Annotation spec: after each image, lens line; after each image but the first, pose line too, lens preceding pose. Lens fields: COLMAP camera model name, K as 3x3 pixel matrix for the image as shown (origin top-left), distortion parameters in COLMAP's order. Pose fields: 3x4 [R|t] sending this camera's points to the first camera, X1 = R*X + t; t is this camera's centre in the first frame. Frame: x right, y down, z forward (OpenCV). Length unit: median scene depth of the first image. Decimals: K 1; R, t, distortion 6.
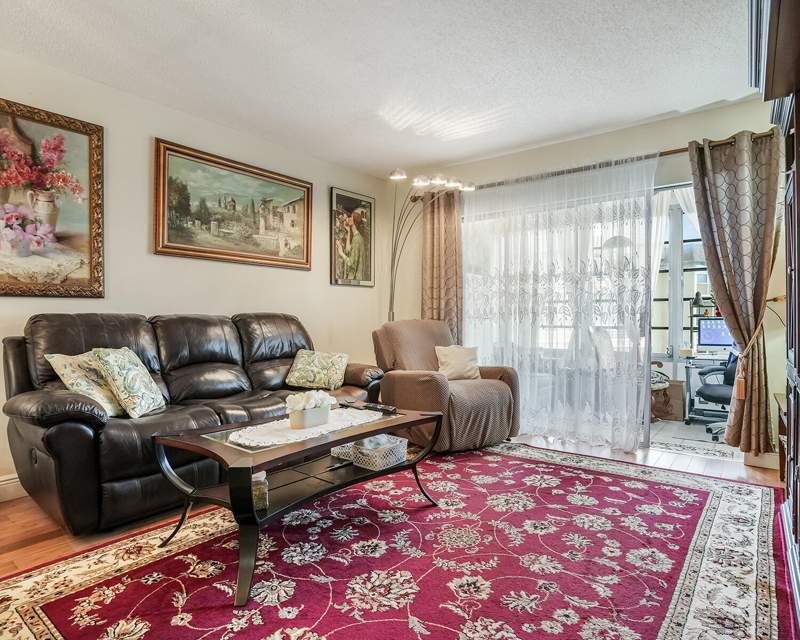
lens RADIAL K [[436.7, 0, 396.4], [0, 436.7, 324.6], [0, 0, 1]] dist [-0.031367, 0.005479]
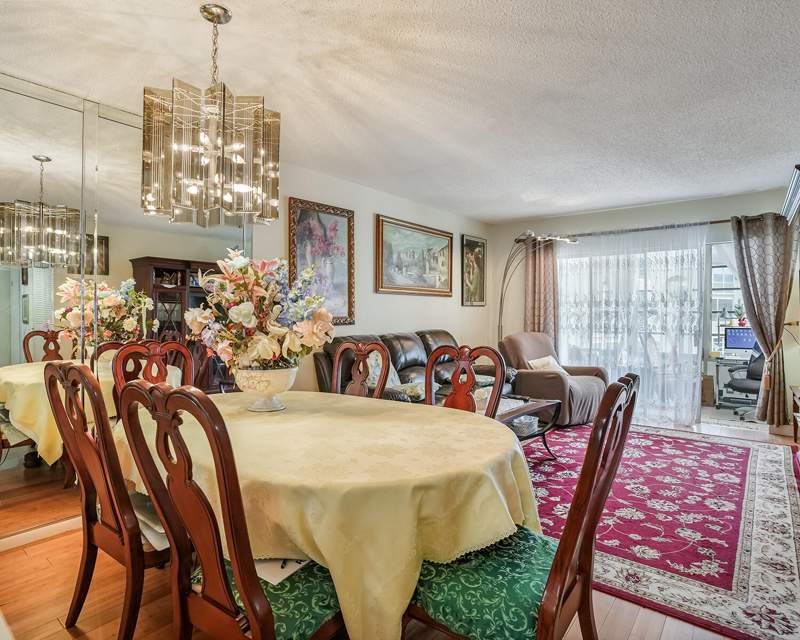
lens RADIAL K [[434.8, 0, 401.5], [0, 434.8, 315.6], [0, 0, 1]] dist [-0.025079, 0.007309]
pose [[0.999952, -0.000560, 0.009793, -0.465145], [0.000585, 0.999997, -0.002516, -0.078052], [-0.009791, 0.002522, 0.999949, -0.464749]]
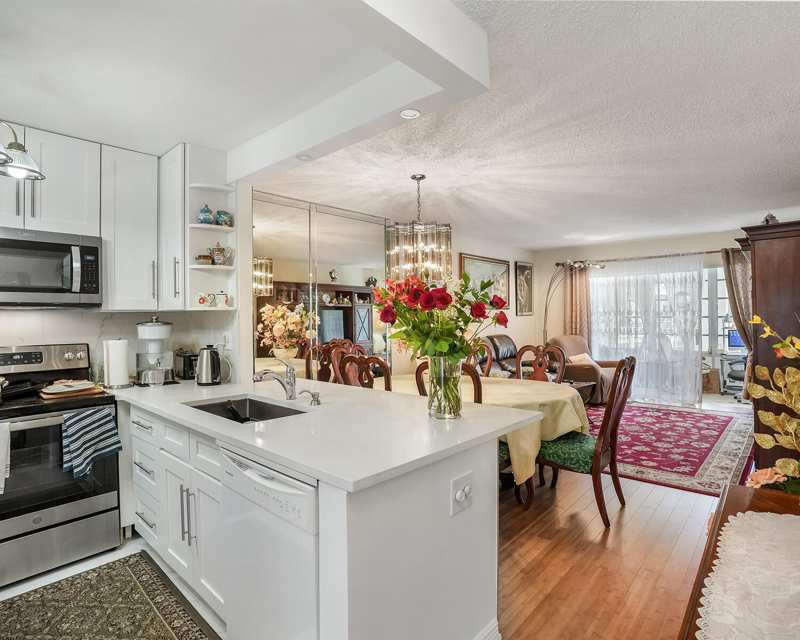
lens RADIAL K [[434.8, 0, 403.1], [0, 434.8, 314.9], [0, 0, 1]] dist [-0.025079, 0.007309]
pose [[0.999090, -0.012675, -0.040732, -0.714373], [0.012388, 0.999897, -0.007295, -0.116701], [0.040820, 0.006784, 0.999143, -1.047538]]
